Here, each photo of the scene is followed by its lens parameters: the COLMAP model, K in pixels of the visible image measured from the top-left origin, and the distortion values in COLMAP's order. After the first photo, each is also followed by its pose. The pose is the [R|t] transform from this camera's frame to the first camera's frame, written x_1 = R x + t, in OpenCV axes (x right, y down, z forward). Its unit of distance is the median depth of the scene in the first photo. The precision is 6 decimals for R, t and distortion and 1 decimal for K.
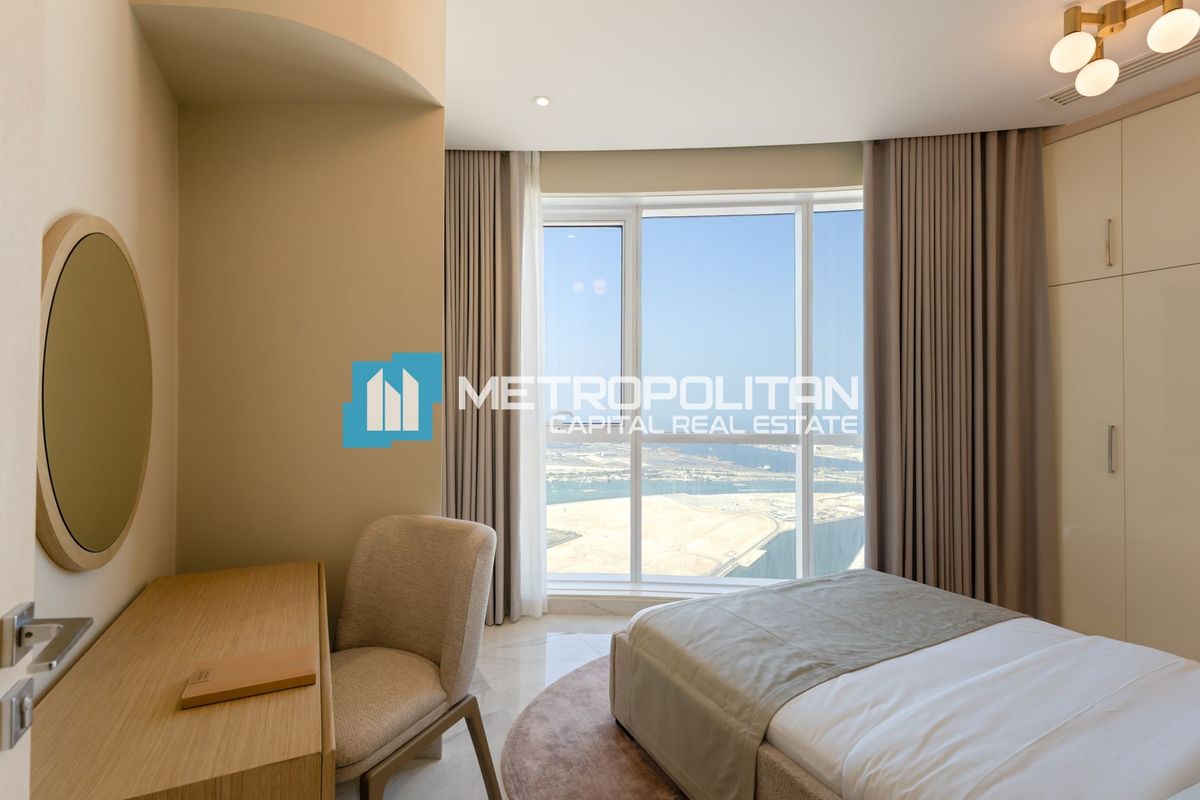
lens RADIAL K [[546.0, 0, 585.8], [0, 546.0, 399.4], [0, 0, 1]] dist [-0.000472, 0.000214]
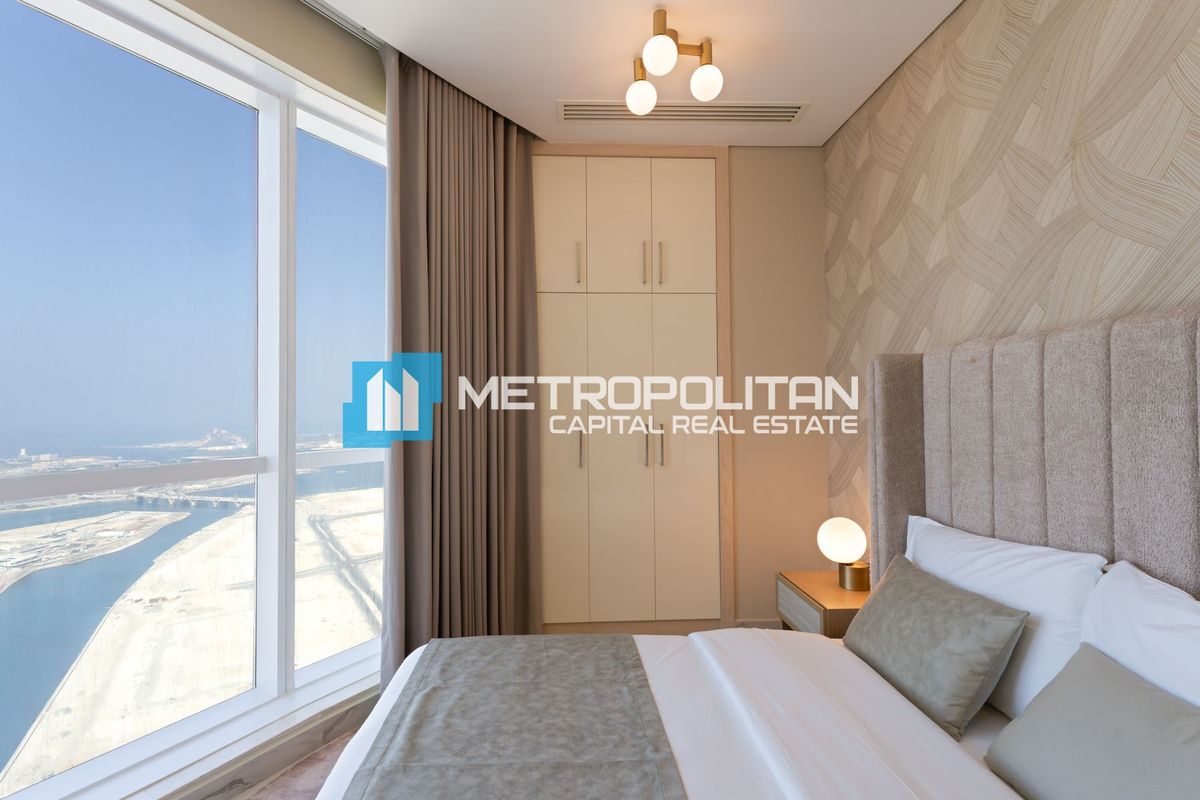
lens RADIAL K [[546.0, 0, 585.8], [0, 546.0, 399.4], [0, 0, 1]] dist [-0.000472, 0.000214]
pose [[0.397991, 0.007137, 0.917361, -0.054498], [-0.002779, 0.999975, -0.006574, 0.001502], [-0.917385, 0.000068, 0.398001, 0.505241]]
